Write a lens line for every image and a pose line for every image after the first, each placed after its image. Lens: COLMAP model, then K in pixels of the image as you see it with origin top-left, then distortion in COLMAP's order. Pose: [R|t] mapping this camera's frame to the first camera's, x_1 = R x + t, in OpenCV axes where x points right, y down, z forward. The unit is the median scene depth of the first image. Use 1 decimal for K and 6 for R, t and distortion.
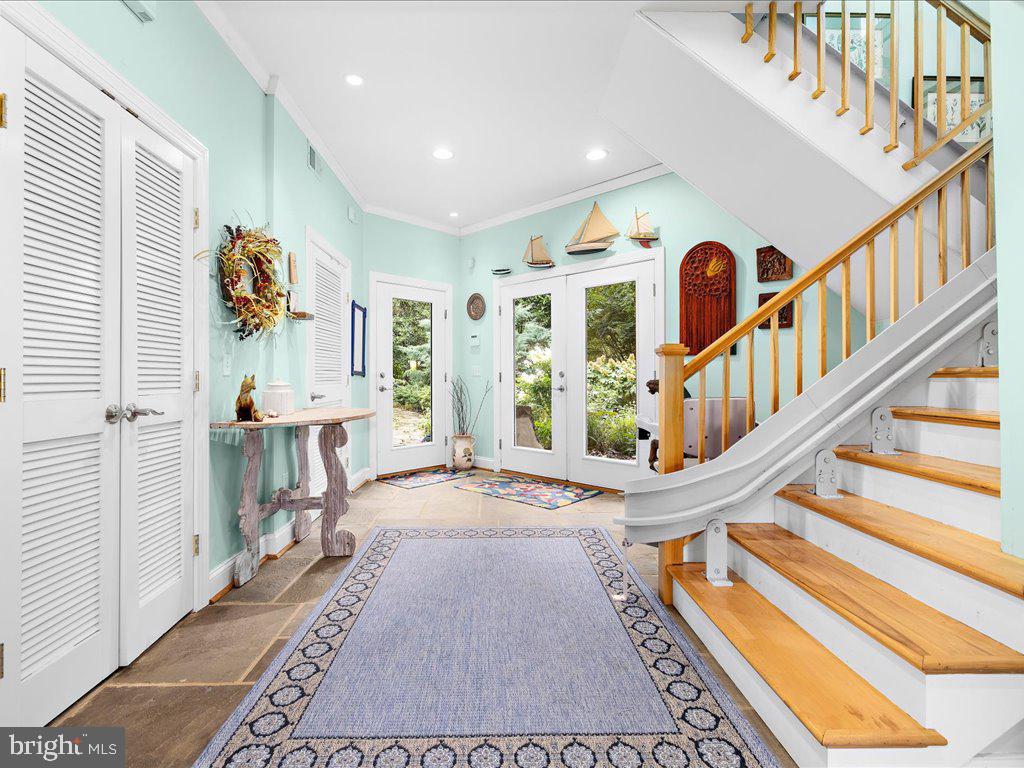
lens RADIAL K [[491.4, 0, 505.4], [0, 491.4, 384.2], [0, 0, 1]] dist [-0.001351, -0.001123]
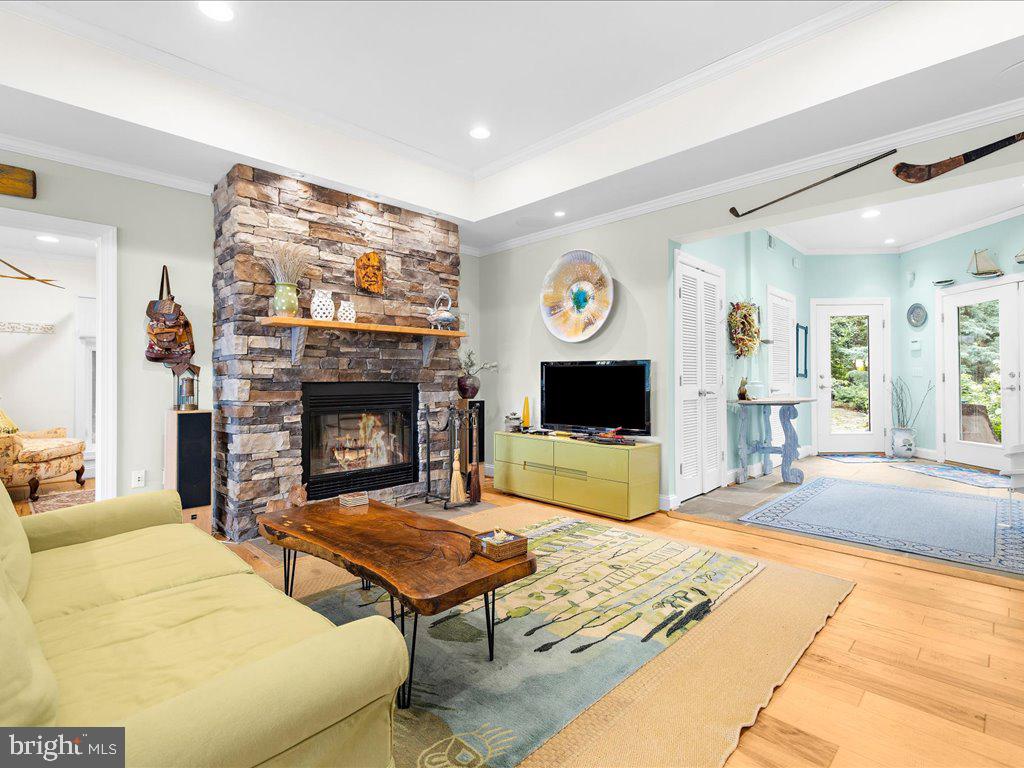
lens RADIAL K [[496.8, 0, 504.4], [0, 496.8, 371.7], [0, 0, 1]] dist [-0.000186, -0.000649]
pose [[0.684967, -0.013171, -0.728455, 0.144222], [-0.006930, 0.999674, -0.024590, 0.008052], [0.728542, 0.021892, 0.684652, -0.561244]]
